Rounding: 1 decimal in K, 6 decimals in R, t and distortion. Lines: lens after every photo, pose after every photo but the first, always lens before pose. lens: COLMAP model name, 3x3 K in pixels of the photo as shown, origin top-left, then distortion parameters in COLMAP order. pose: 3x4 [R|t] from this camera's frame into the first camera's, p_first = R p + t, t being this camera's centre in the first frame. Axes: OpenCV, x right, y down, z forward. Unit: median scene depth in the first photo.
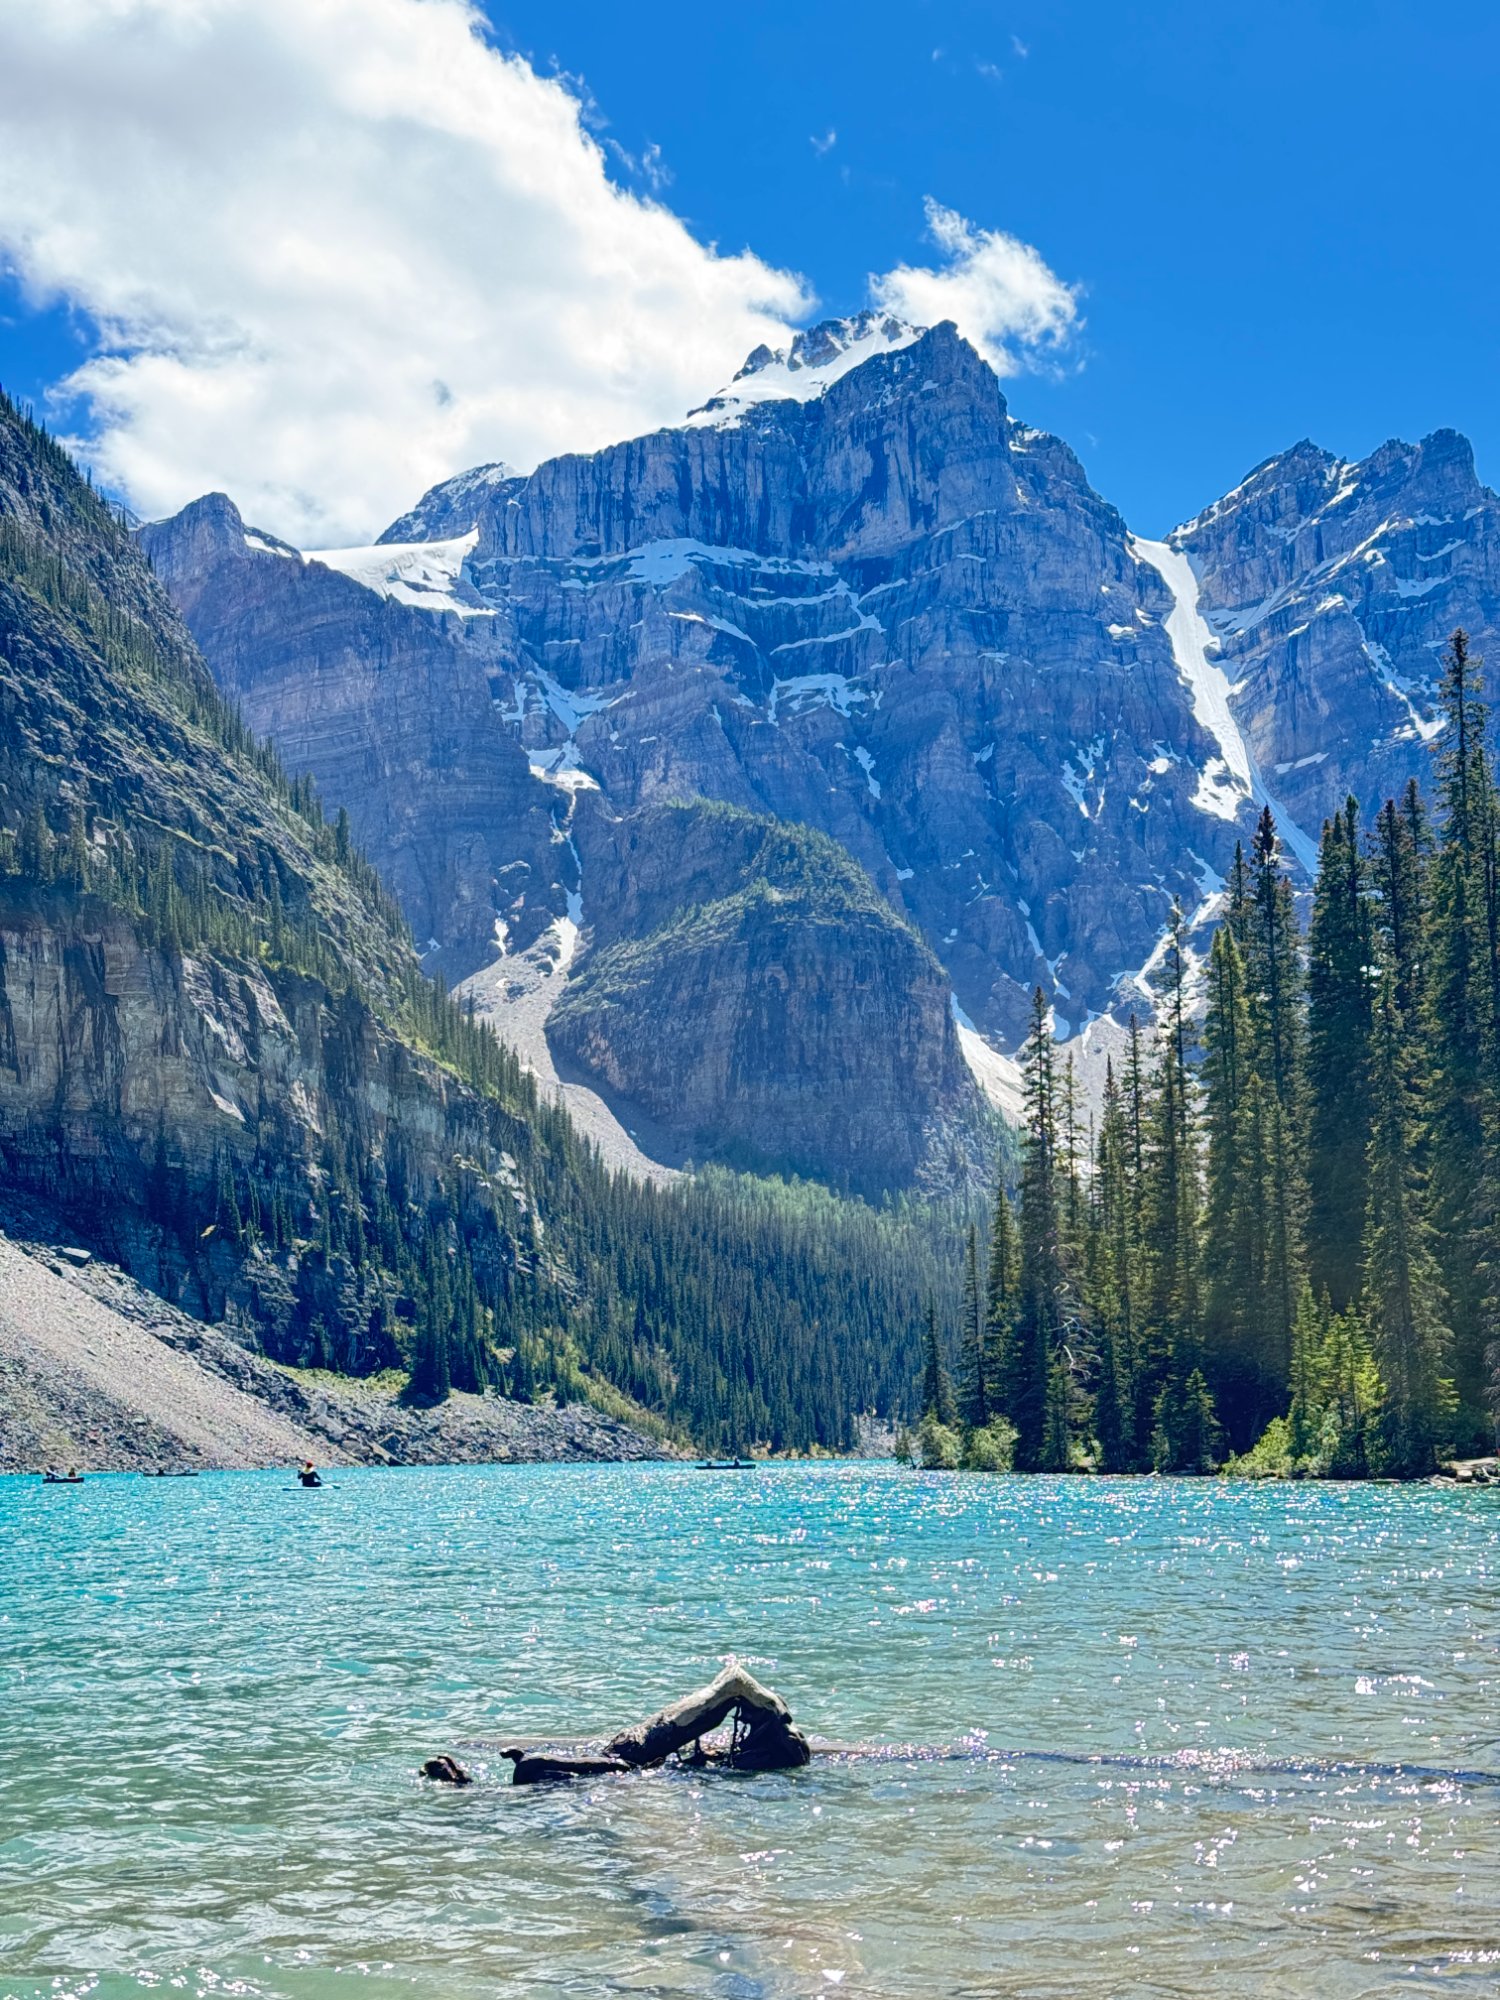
lens RADIAL K [[2782.9, 0, 750.9], [0, 2782.9, 1004.3], [0, 0, 1]] dist [0.122384, 0.000000]
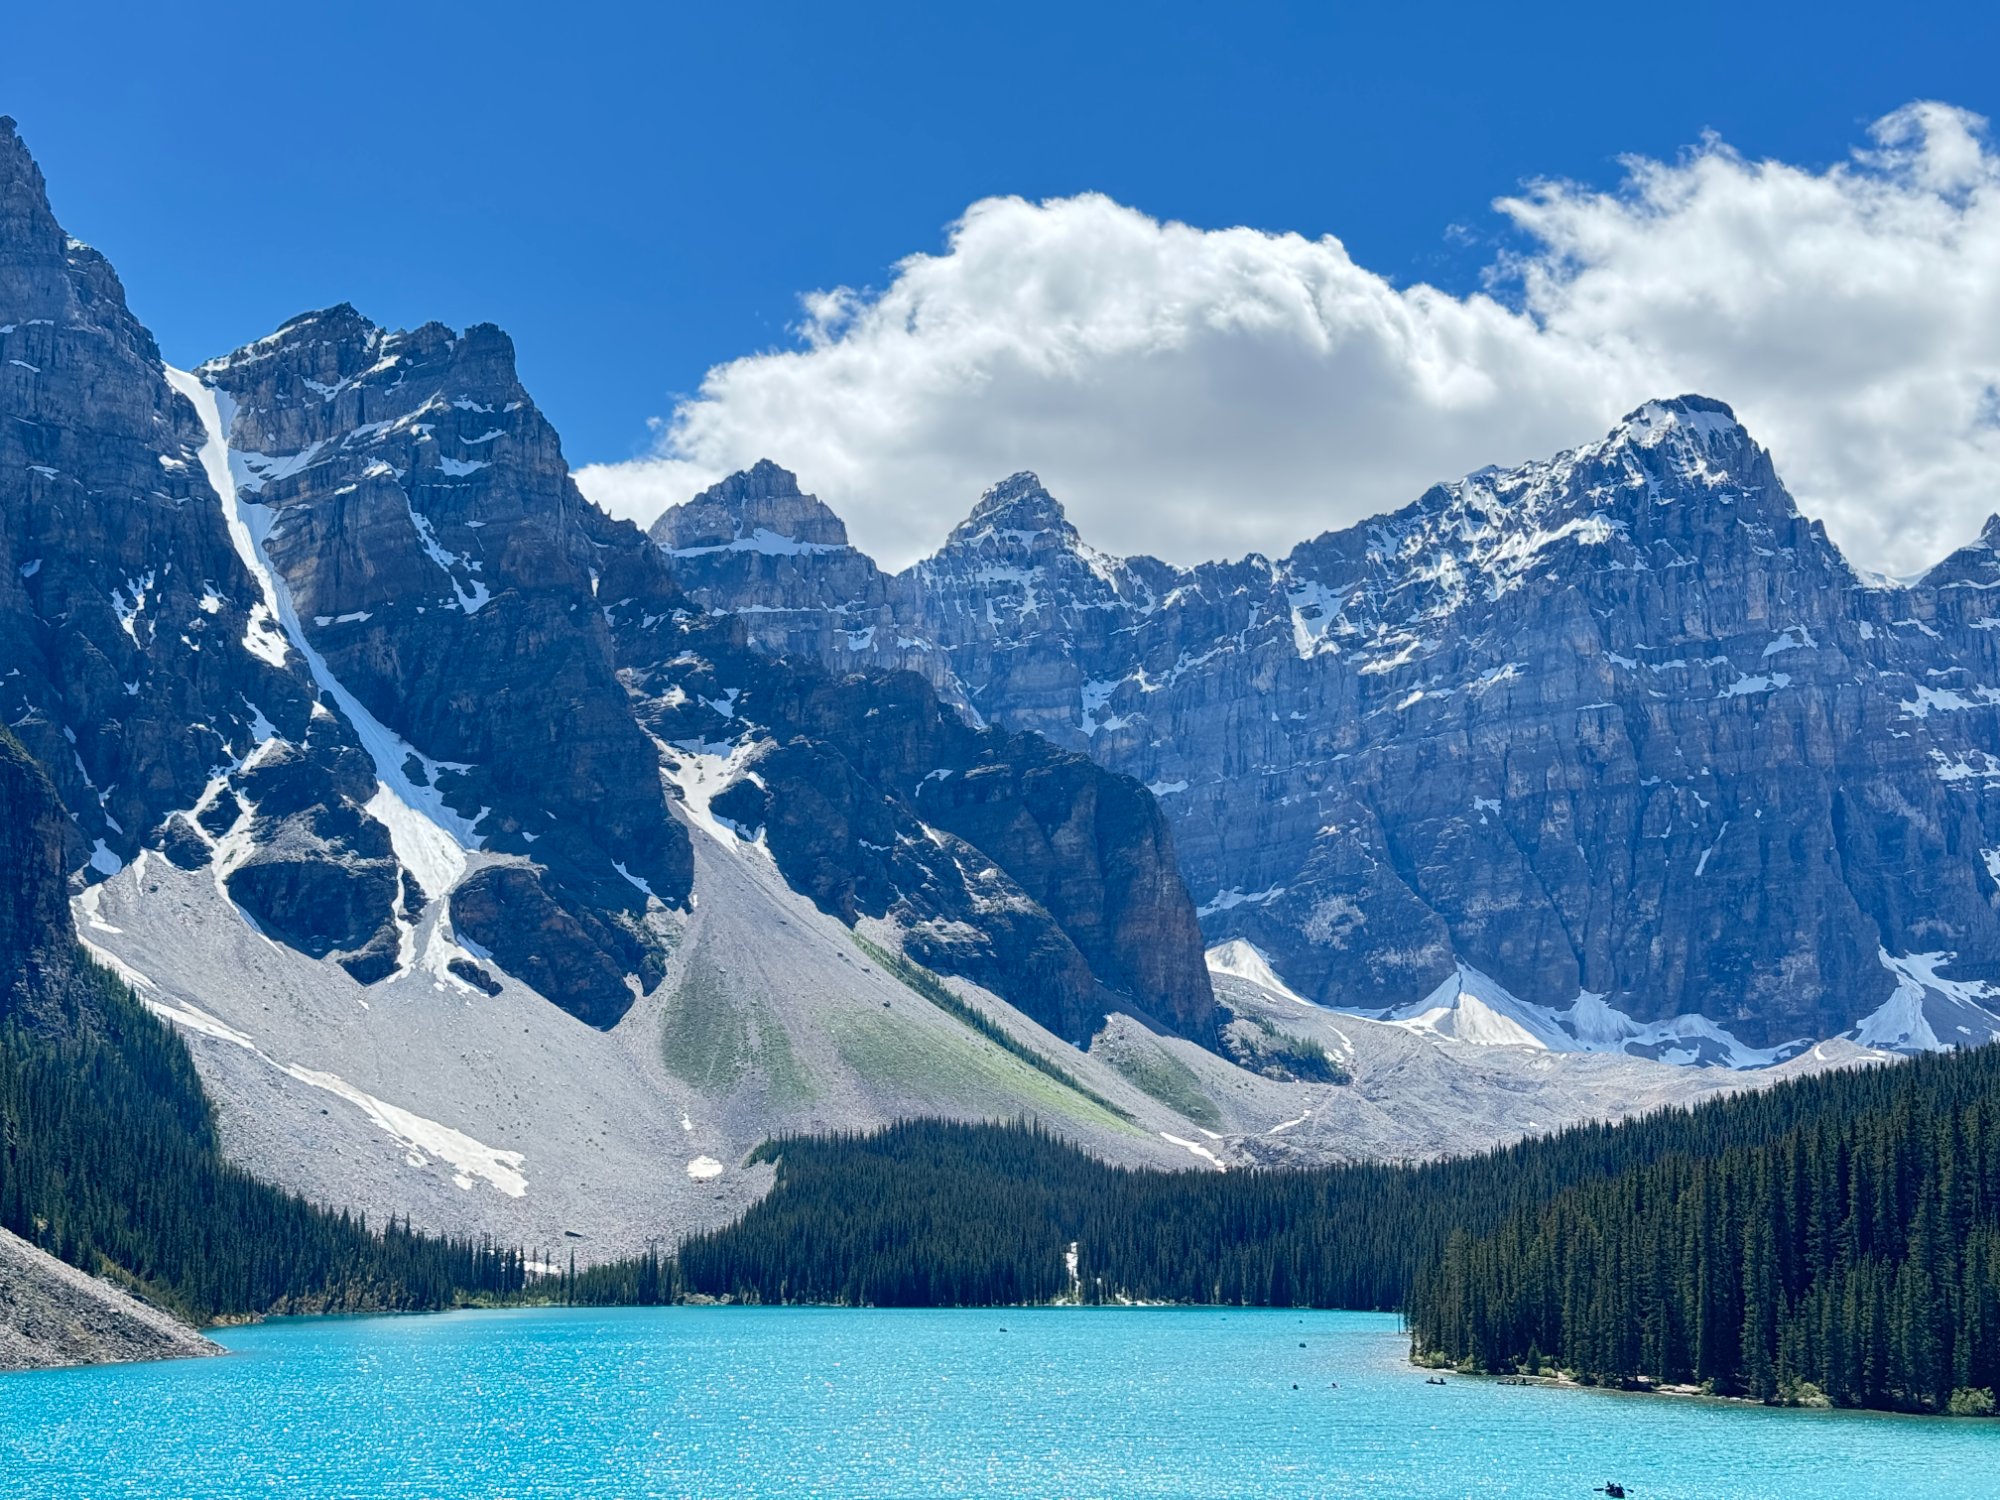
lens RADIAL K [[2782.9, 0, 995.0], [0, 2782.9, 740.8], [0, 0, 1]] dist [0.122384, 0.000000]
pose [[0.869861, 0.100733, 0.482903, -0.088160], [-0.086699, 0.994910, -0.051364, -0.008676], [-0.485619, 0.002813, 0.874166, -0.023676]]
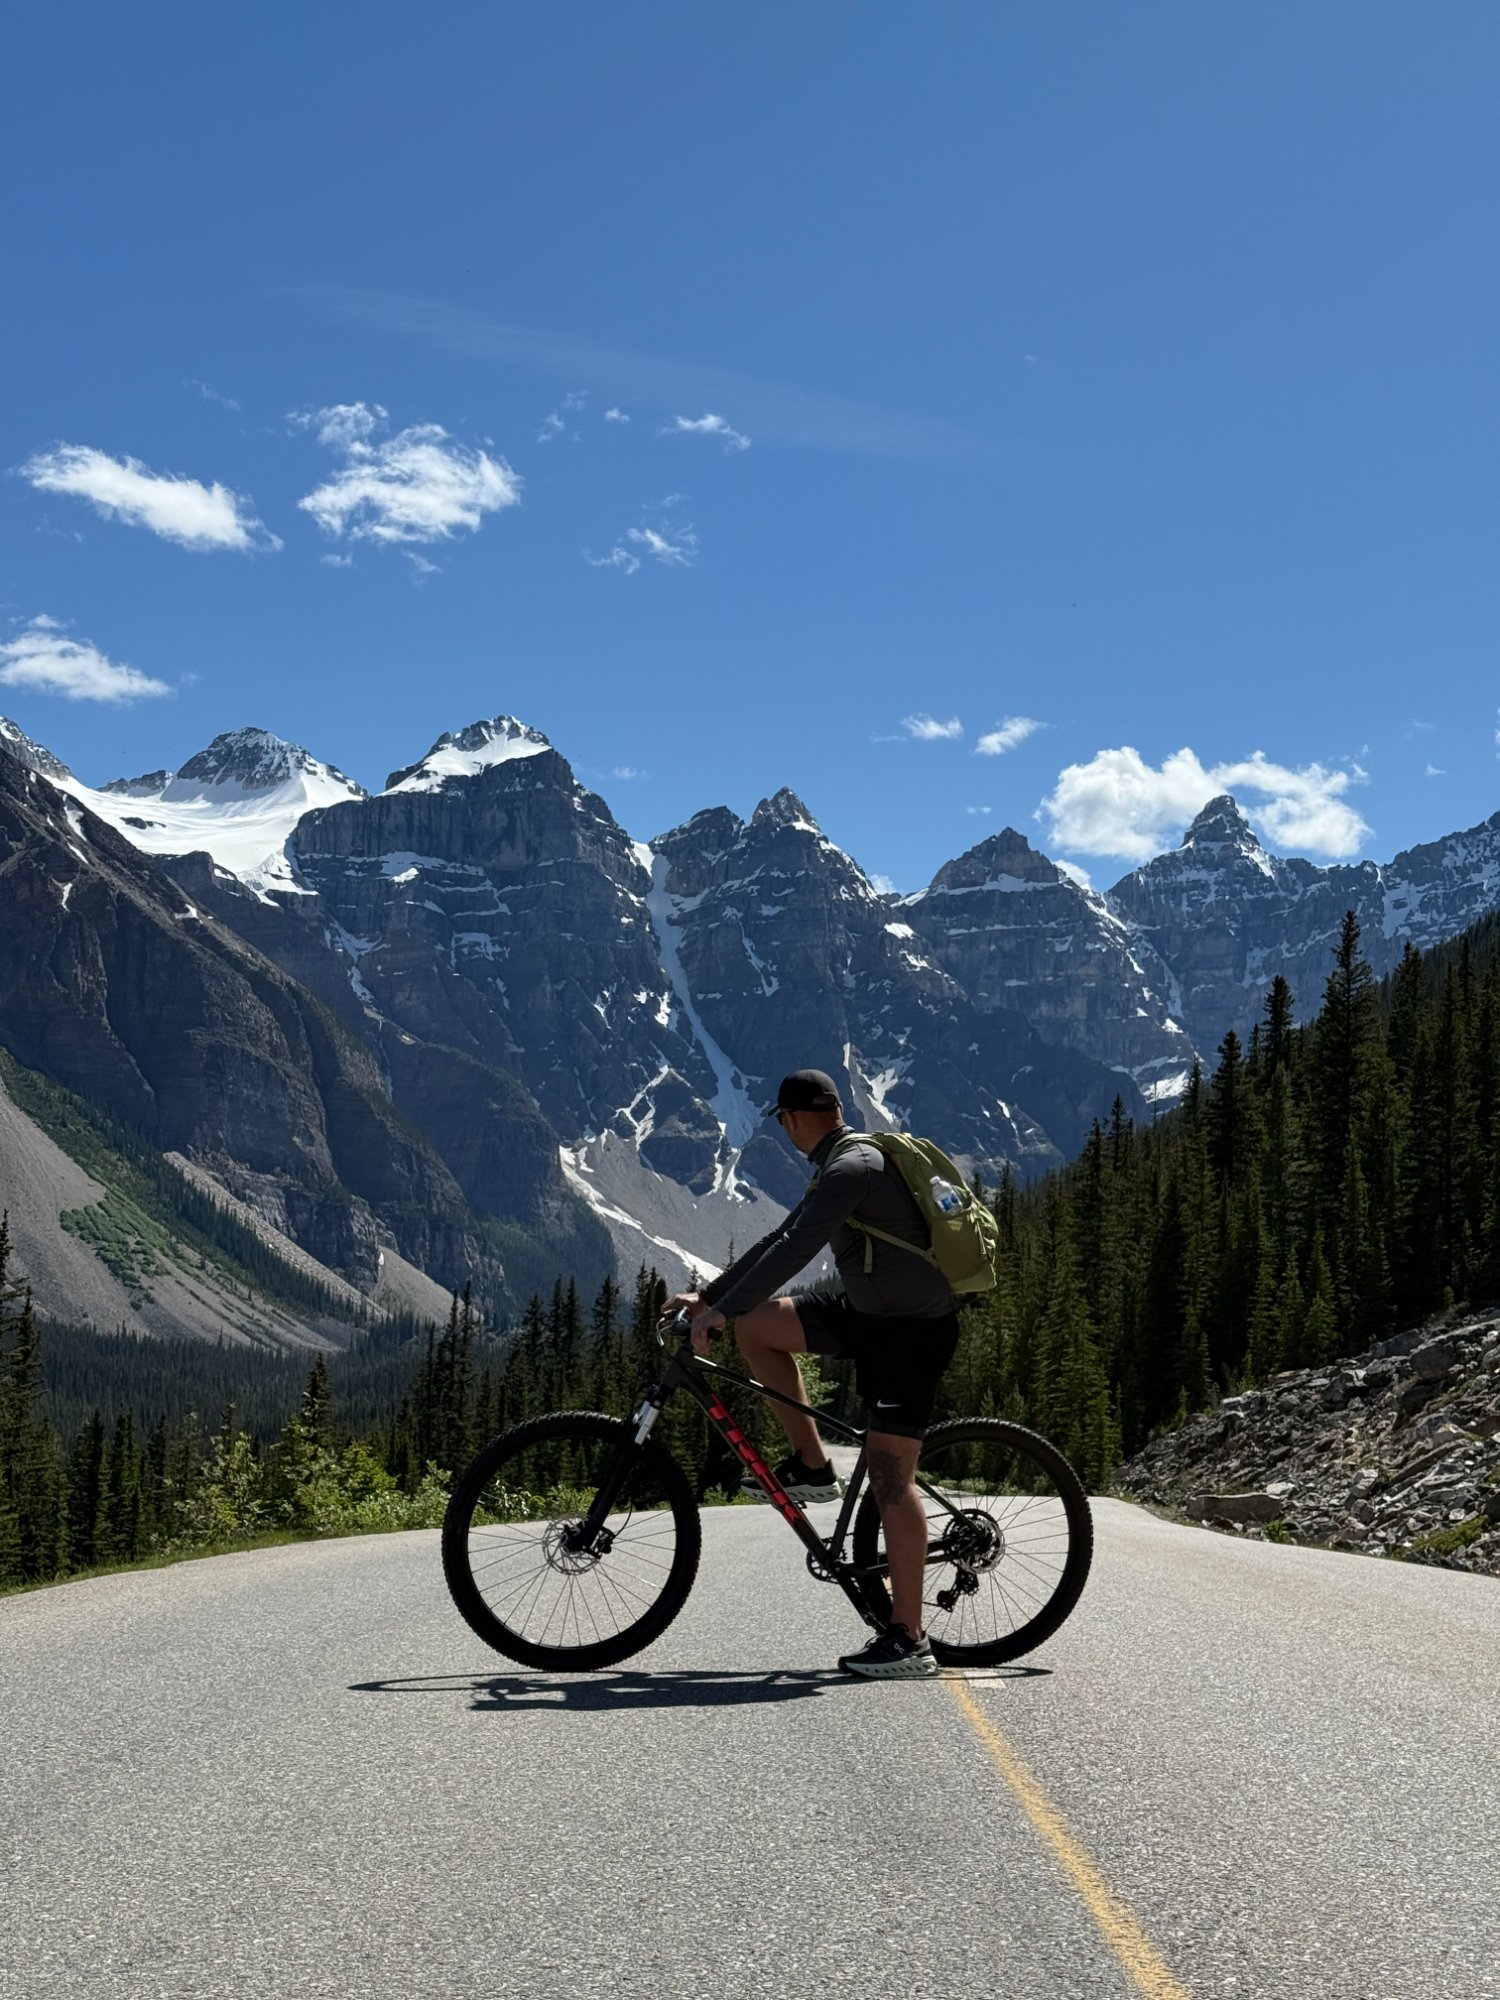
lens RADIAL K [[2782.9, 0, 767.4], [0, 2782.9, 1004.4], [0, 0, 1]] dist [0.122384, 0.000000]
pose [[0.973902, 0.067555, 0.216682, -0.198867], [-0.079726, 0.995664, 0.047919, -0.177727], [-0.212505, -0.063944, 0.975065, -0.975490]]
